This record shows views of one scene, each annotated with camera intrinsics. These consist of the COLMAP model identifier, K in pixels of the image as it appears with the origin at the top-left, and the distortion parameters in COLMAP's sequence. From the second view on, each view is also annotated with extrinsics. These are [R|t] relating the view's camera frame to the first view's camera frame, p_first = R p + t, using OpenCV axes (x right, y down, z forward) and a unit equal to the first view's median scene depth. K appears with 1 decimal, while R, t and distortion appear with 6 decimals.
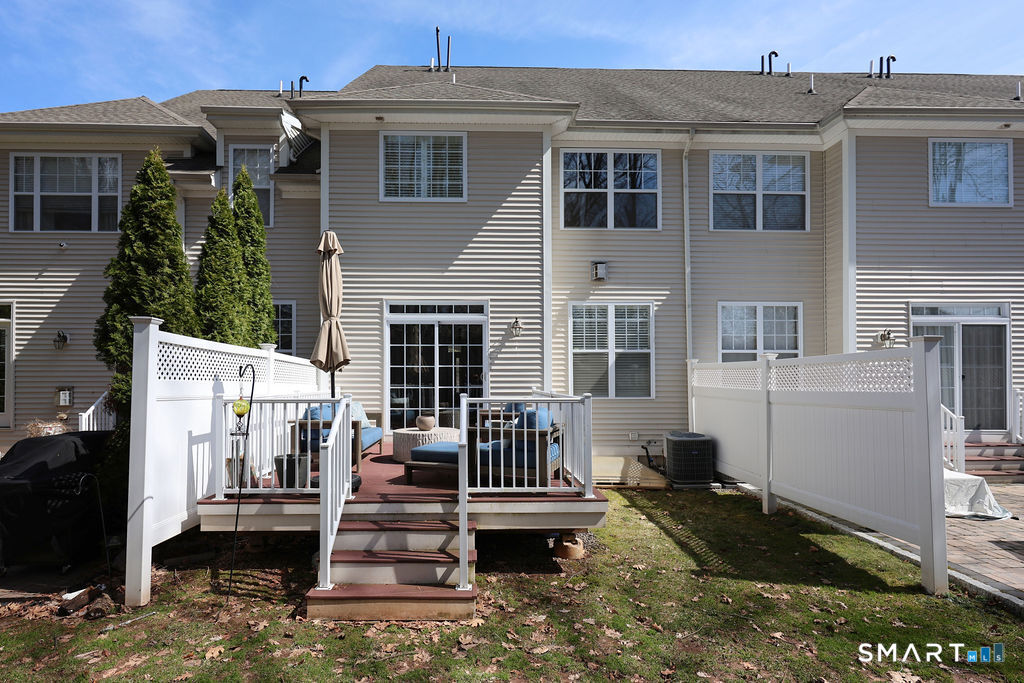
lens RADIAL K [[499.3, 0, 586.1], [0, 499.3, 401.4], [0, 0, 1]] dist [0.011540, 0.000808]
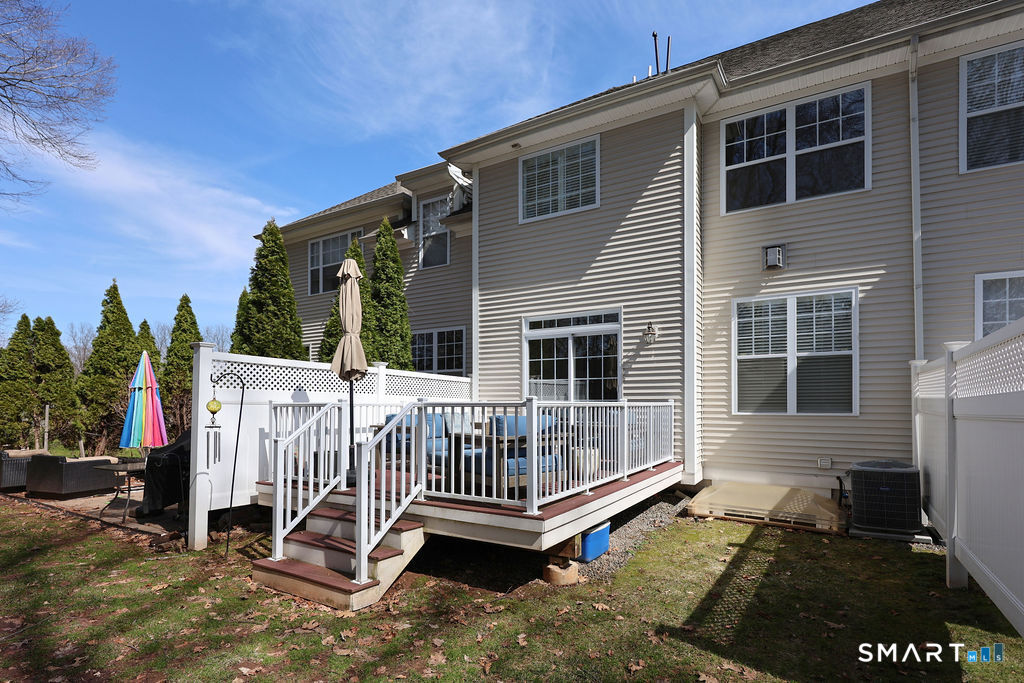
lens RADIAL K [[516.7, 0, 510.3], [0, 516.7, 422.2], [0, 0, 1]] dist [0.003996, 0.000235]
pose [[0.835587, 0.016950, -0.549097, 0.163311], [-0.014340, 0.999856, 0.009042, 0.007243], [0.549171, 0.000318, 0.835710, 0.073821]]
